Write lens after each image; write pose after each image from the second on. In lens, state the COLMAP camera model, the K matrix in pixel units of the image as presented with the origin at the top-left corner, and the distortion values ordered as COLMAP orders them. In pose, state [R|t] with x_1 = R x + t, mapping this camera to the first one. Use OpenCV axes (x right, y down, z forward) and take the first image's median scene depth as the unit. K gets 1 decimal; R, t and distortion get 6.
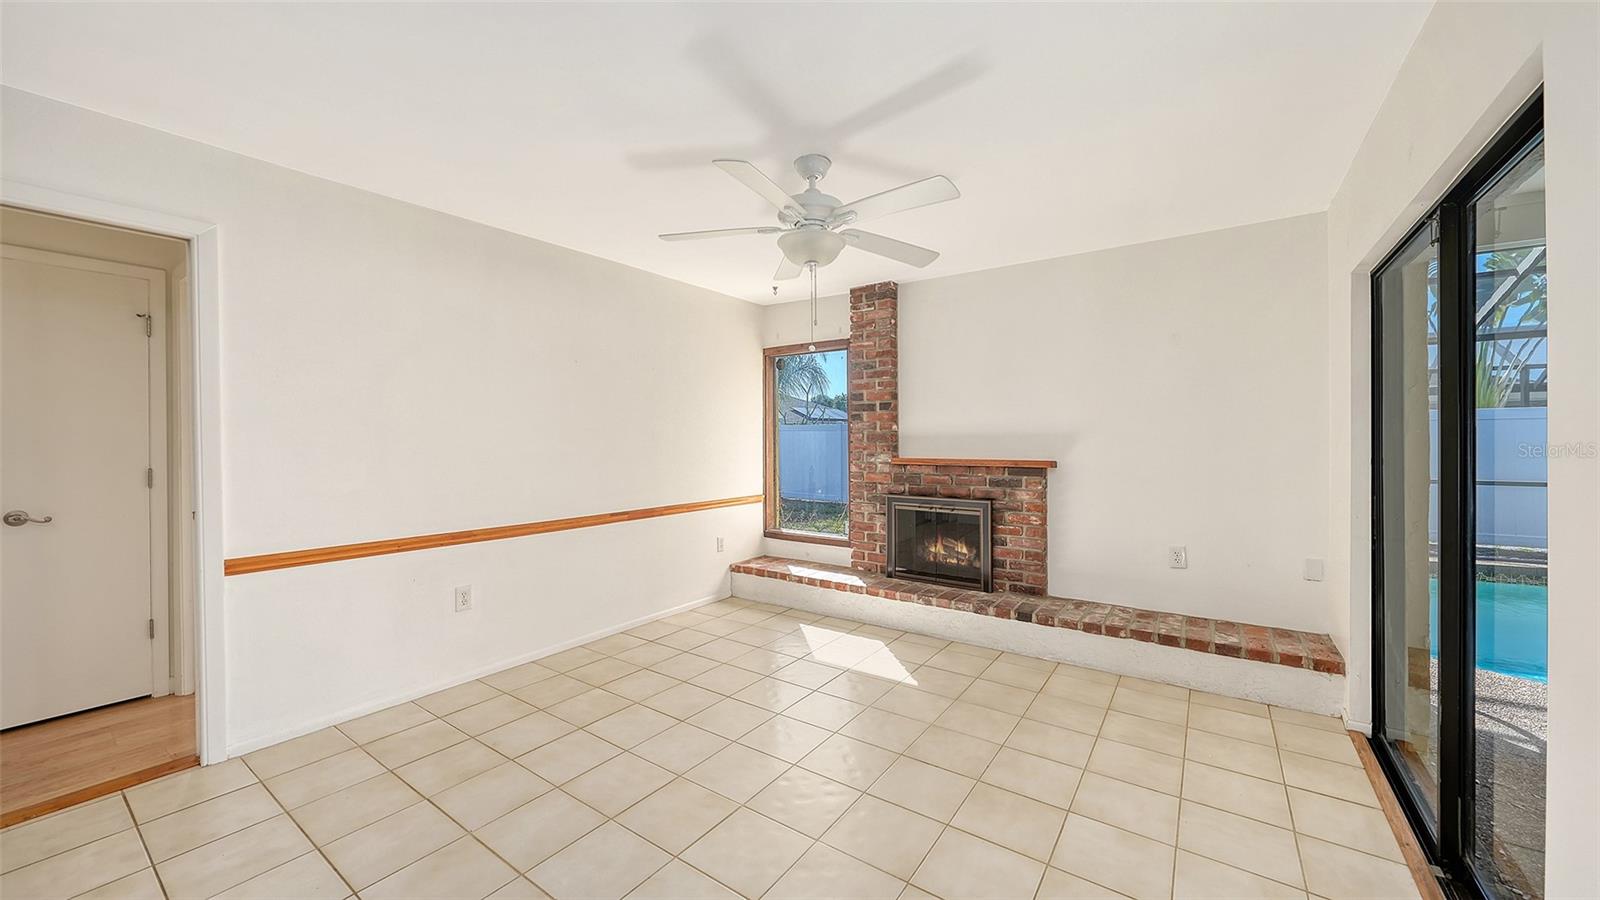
lens RADIAL K [[585.0, 0, 796.6], [0, 585.0, 450.7], [0, 0, 1]] dist [-0.000341, -0.000027]
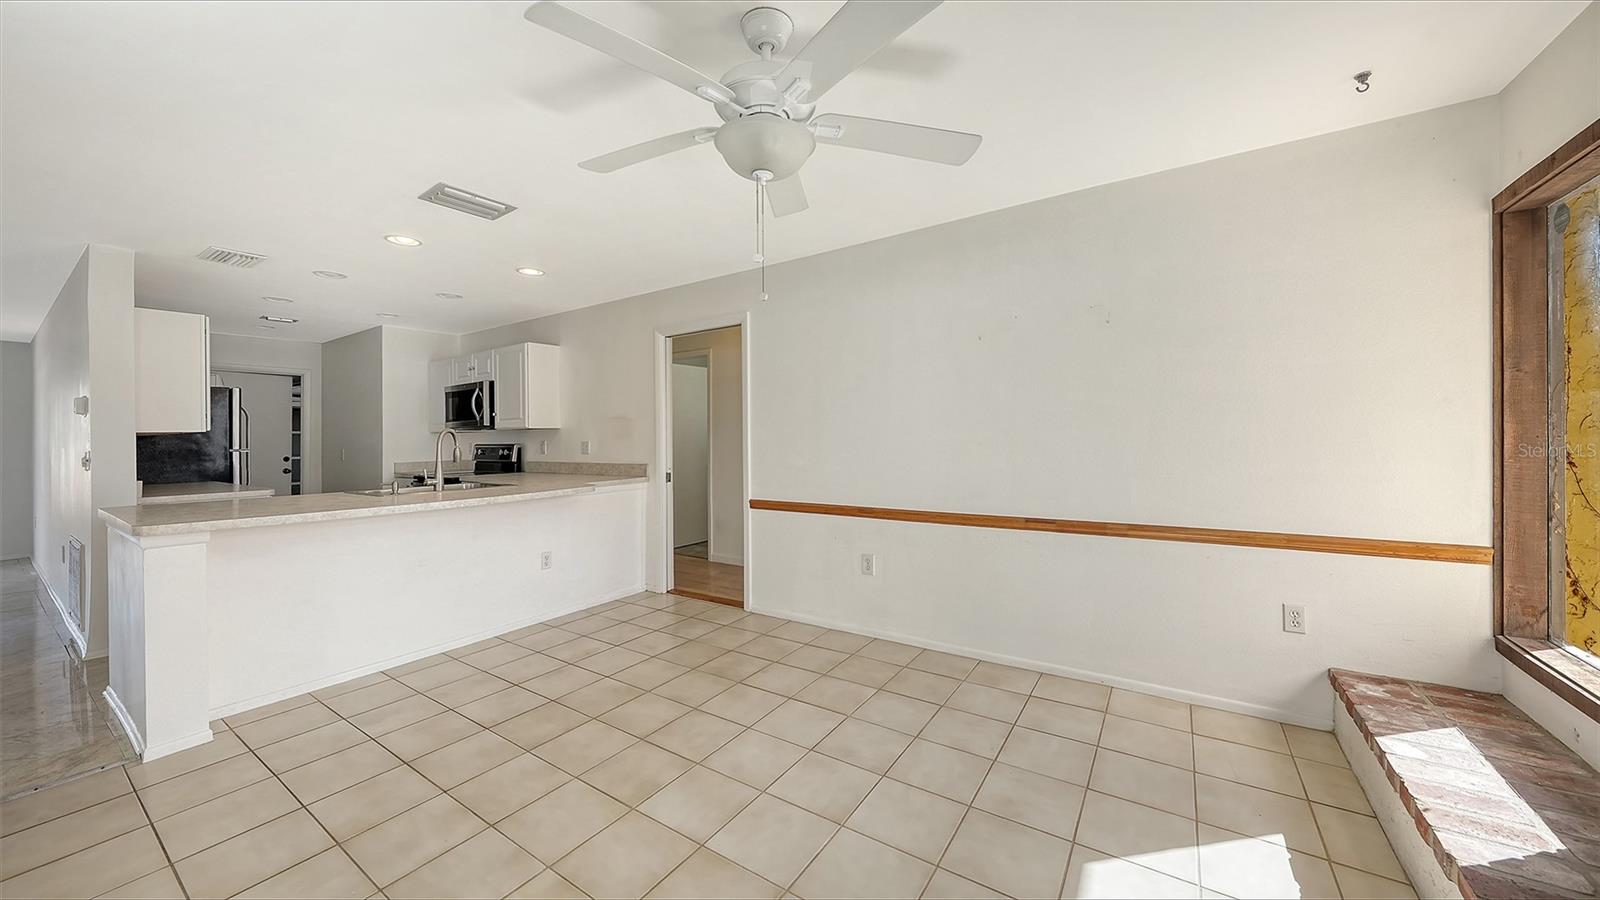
lens RADIAL K [[567.3, 0, 794.9], [0, 567.3, 440.6], [0, 0, 1]] dist [-0.009706, -0.000084]
pose [[0.020384, 0.013557, -0.999700, 0.395986], [-0.000620, 0.999908, 0.013547, -0.007488], [0.999792, 0.000344, 0.020391, 0.589066]]
